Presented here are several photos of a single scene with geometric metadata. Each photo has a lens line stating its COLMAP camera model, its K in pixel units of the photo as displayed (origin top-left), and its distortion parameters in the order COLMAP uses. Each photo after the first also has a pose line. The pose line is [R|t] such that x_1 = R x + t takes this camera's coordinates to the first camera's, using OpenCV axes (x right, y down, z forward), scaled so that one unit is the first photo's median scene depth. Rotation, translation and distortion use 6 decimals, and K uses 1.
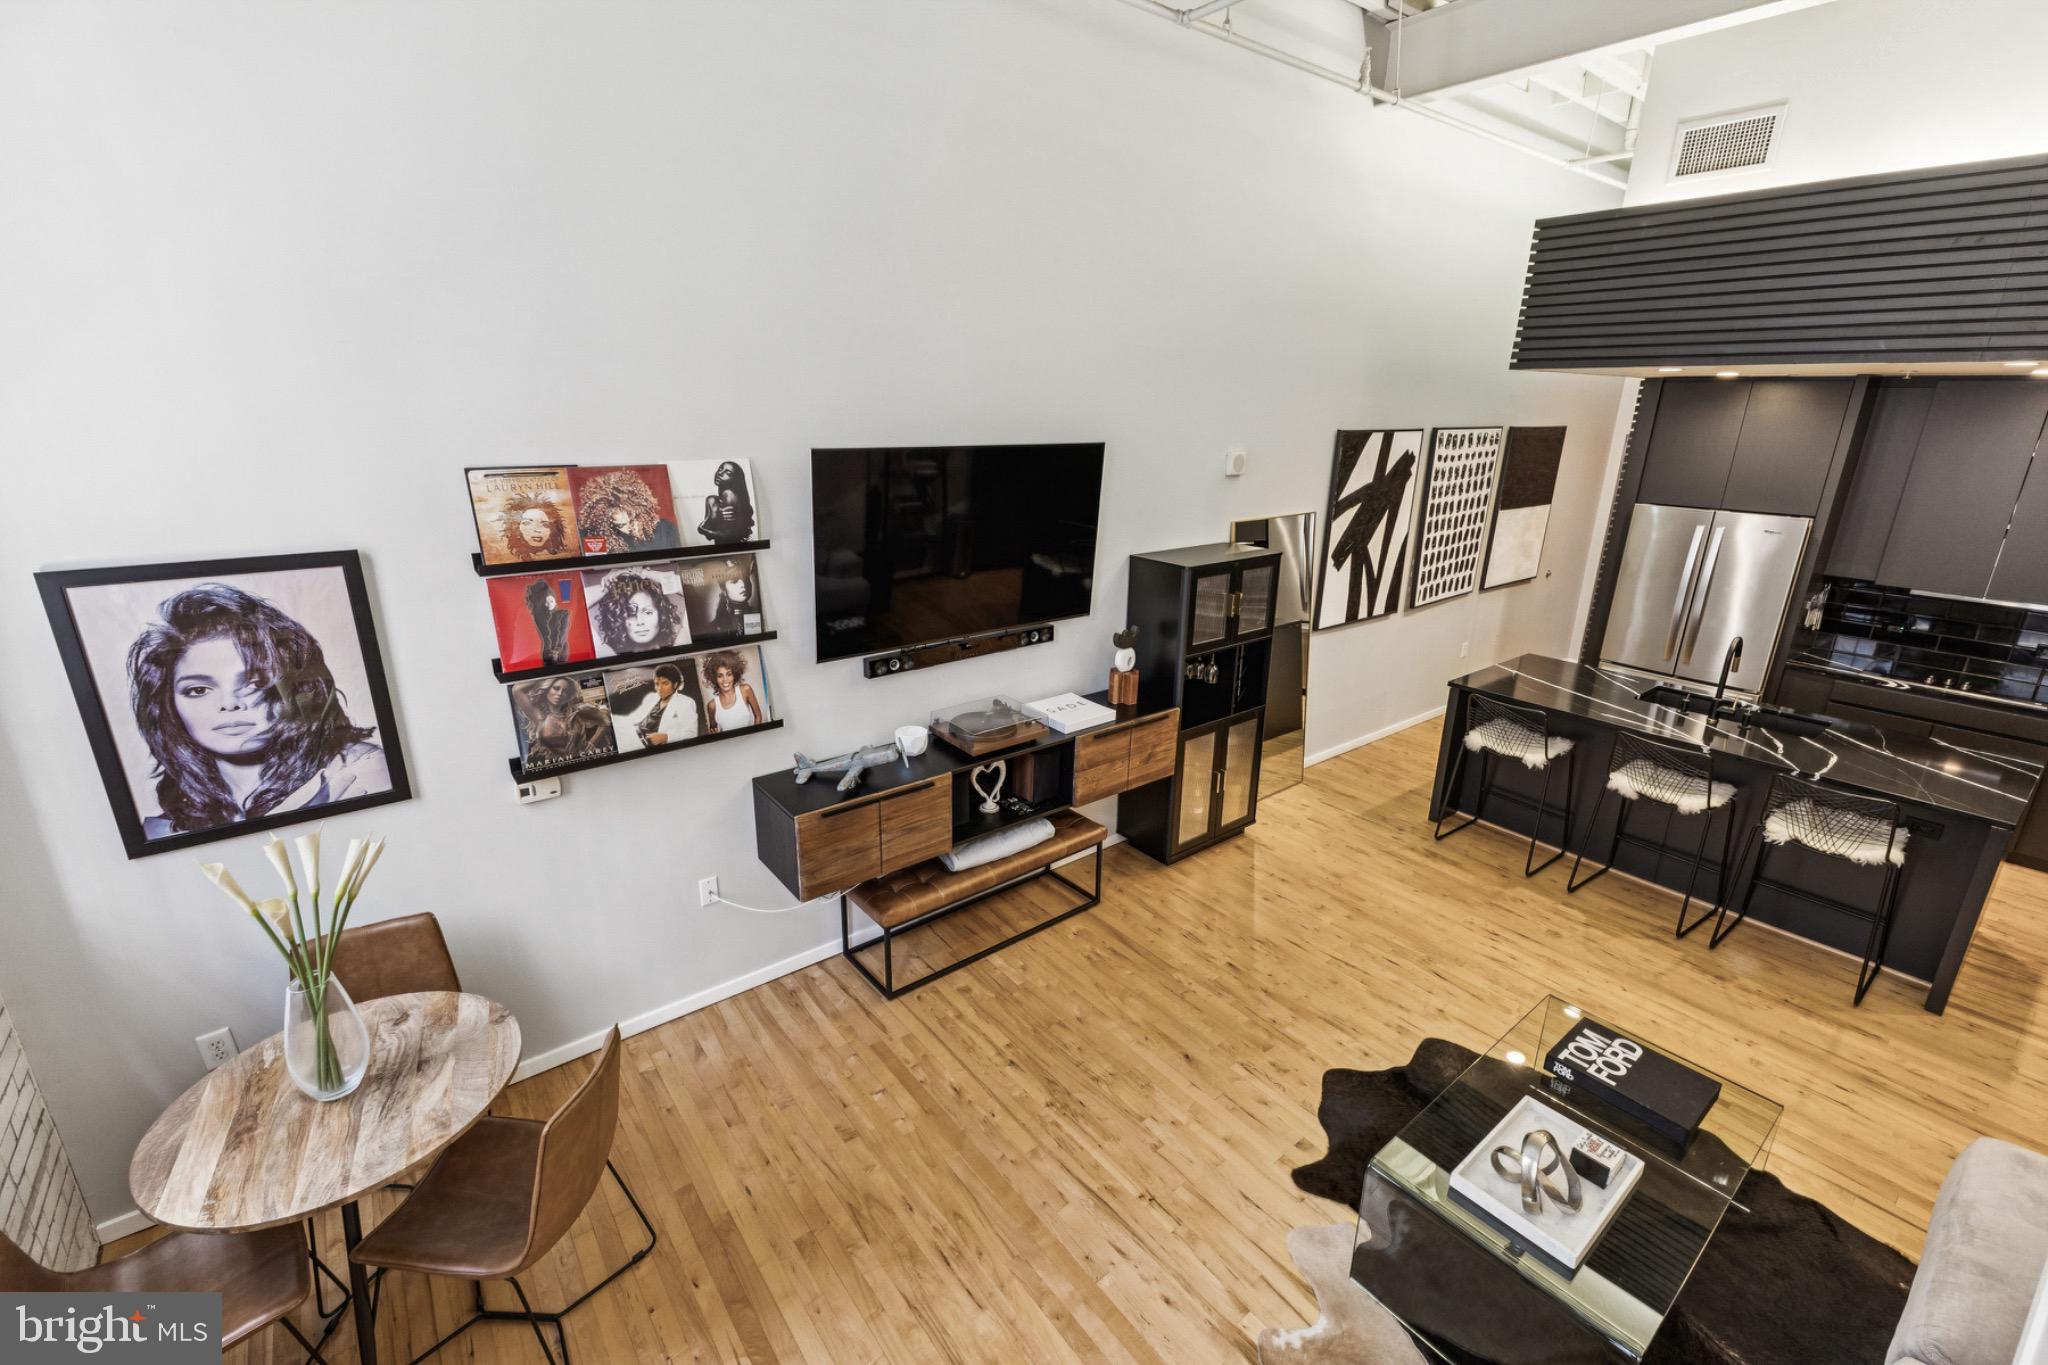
lens RADIAL K [[879.6, 0, 1024.0], [0, 879.6, 682.5], [0, 0, 1]] dist [0.000354, 0.000001]
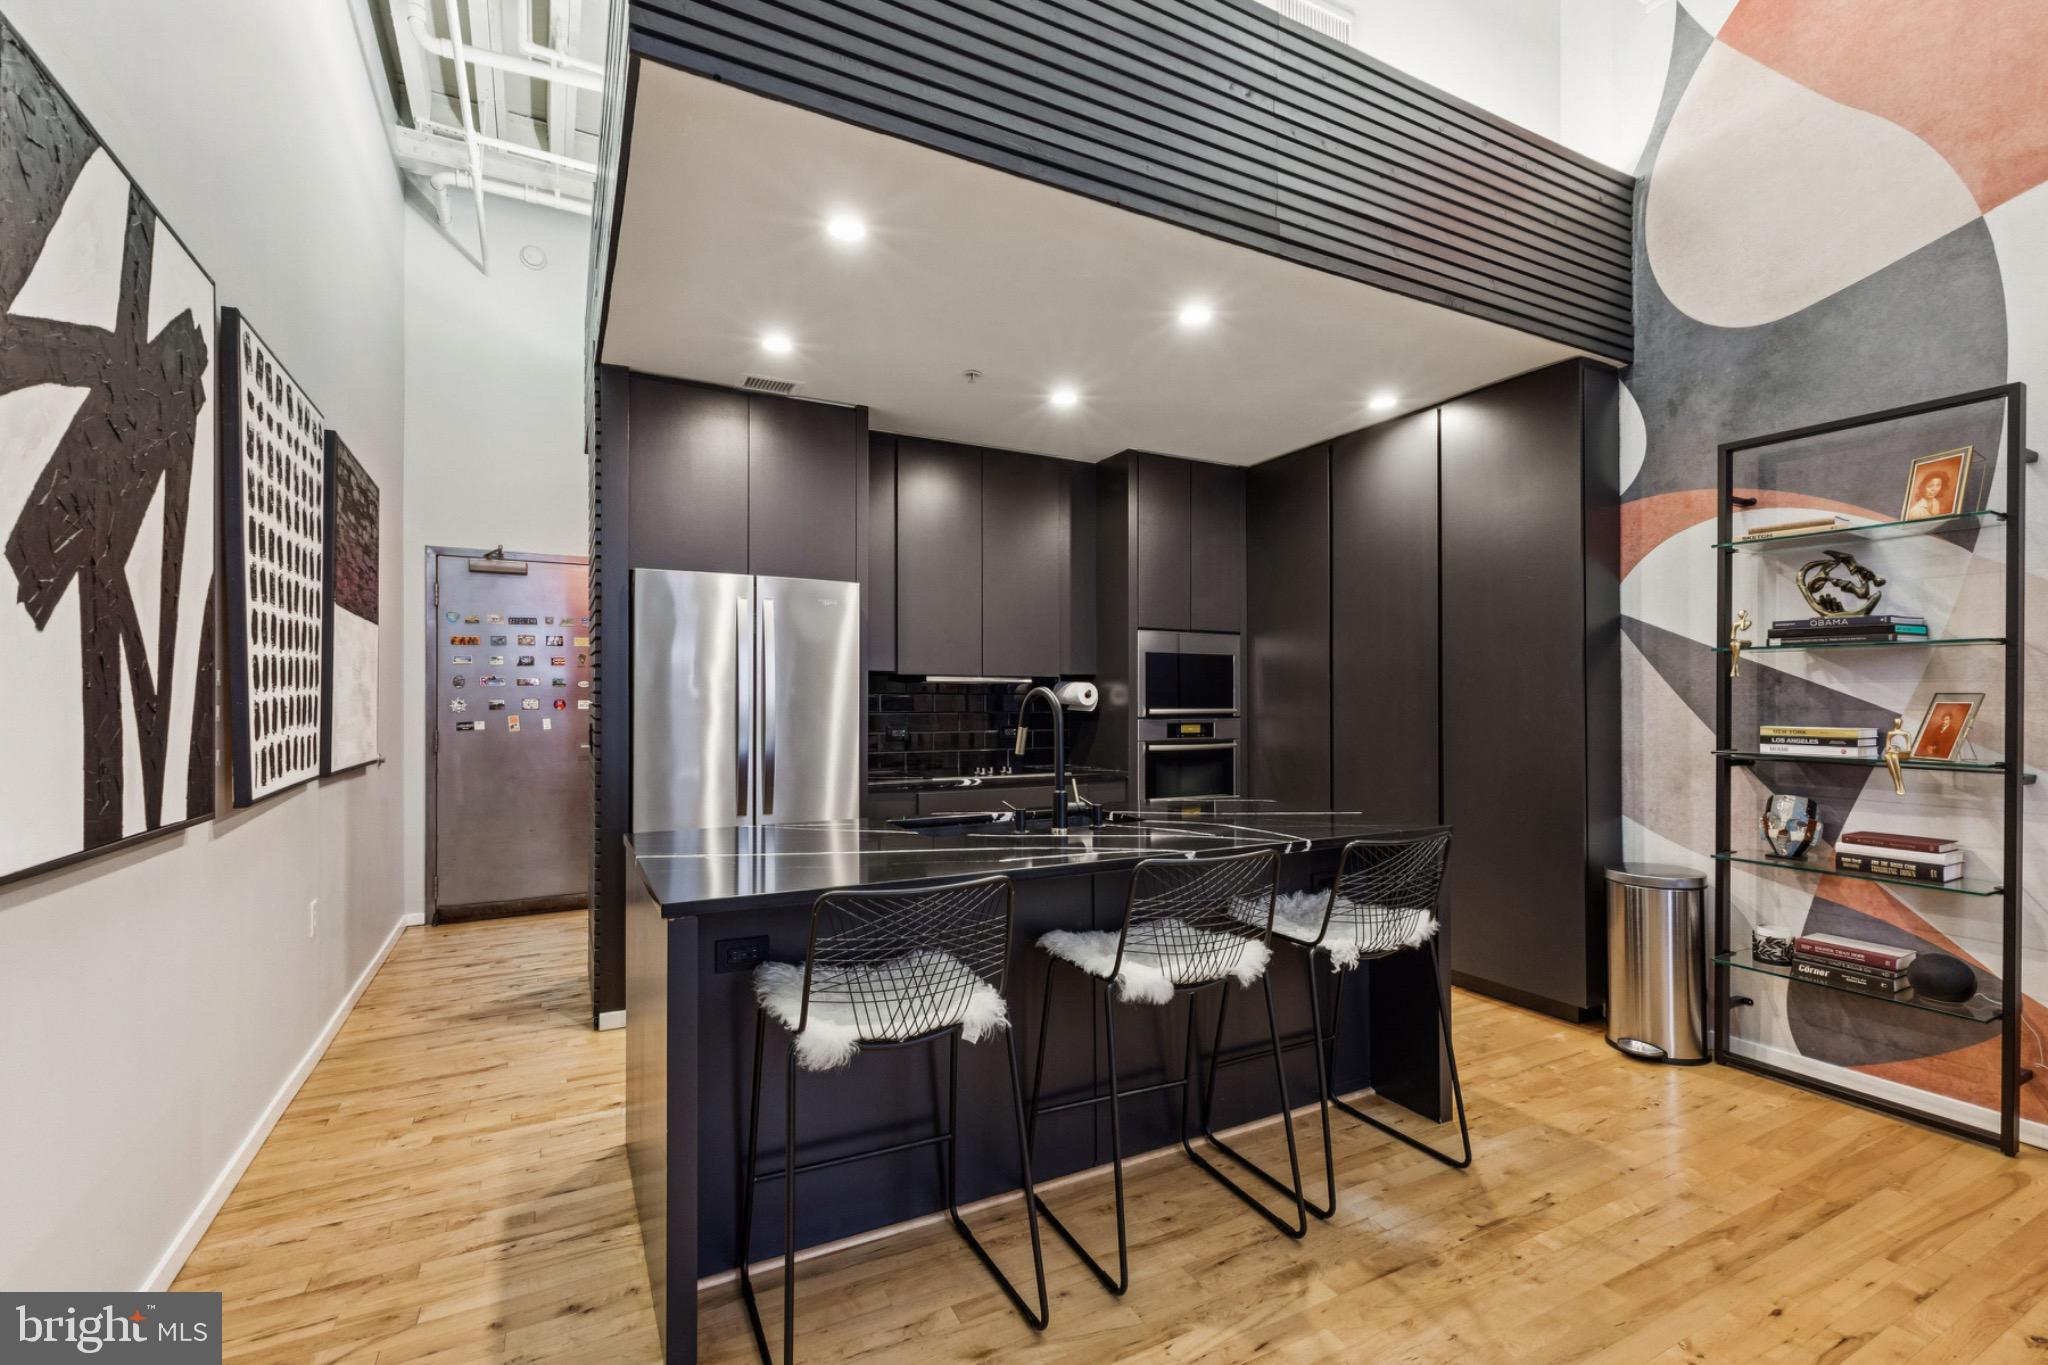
lens RADIAL K [[910.1, 0, 1024.0], [0, 910.1, 682.5], [0, 0, 1]] dist [0.000024, -0.000072]
pose [[0.185839, 0.007293, 0.982553, 0.182439], [0.307204, 0.949411, -0.065151, -0.015645], [-0.933322, 0.313952, 0.174197, 0.810578]]
